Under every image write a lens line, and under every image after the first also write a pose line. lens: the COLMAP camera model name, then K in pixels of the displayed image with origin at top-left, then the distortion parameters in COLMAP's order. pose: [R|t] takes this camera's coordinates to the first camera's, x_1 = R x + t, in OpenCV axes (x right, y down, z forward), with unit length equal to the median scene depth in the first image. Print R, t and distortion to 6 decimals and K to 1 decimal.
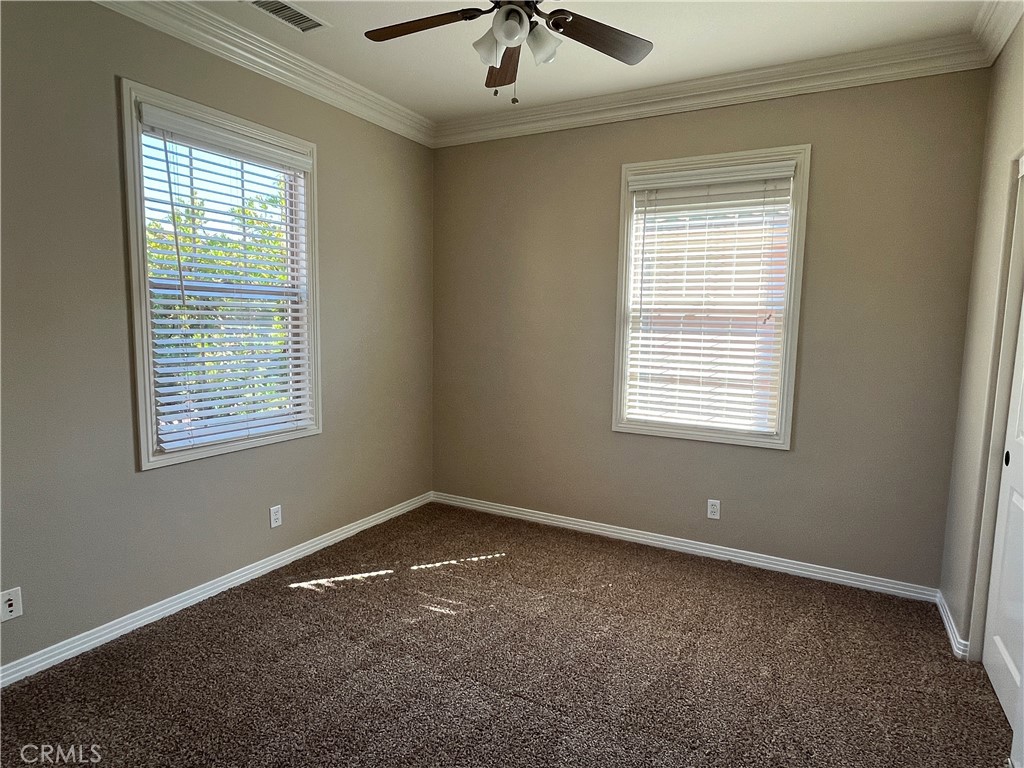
lens RADIAL K [[588.7, 0, 511.1], [0, 588.7, 384.1], [0, 0, 1]] dist [0.008750, 0.002248]
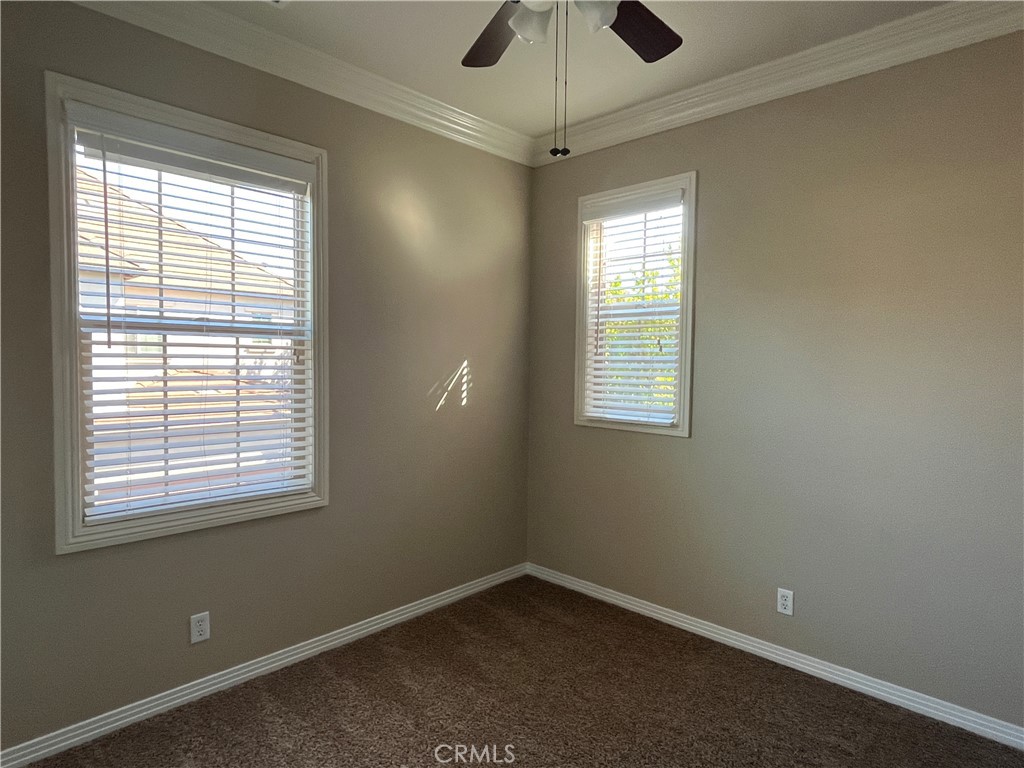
lens RADIAL K [[588.7, 0, 513.3], [0, 588.7, 384.3], [0, 0, 1]] dist [0.008750, 0.002248]
pose [[0.962782, -0.012735, -0.269979, 0.155948], [-0.007353, 0.997286, -0.073263, -0.026664], [0.270179, 0.072521, 0.960075, 0.287882]]
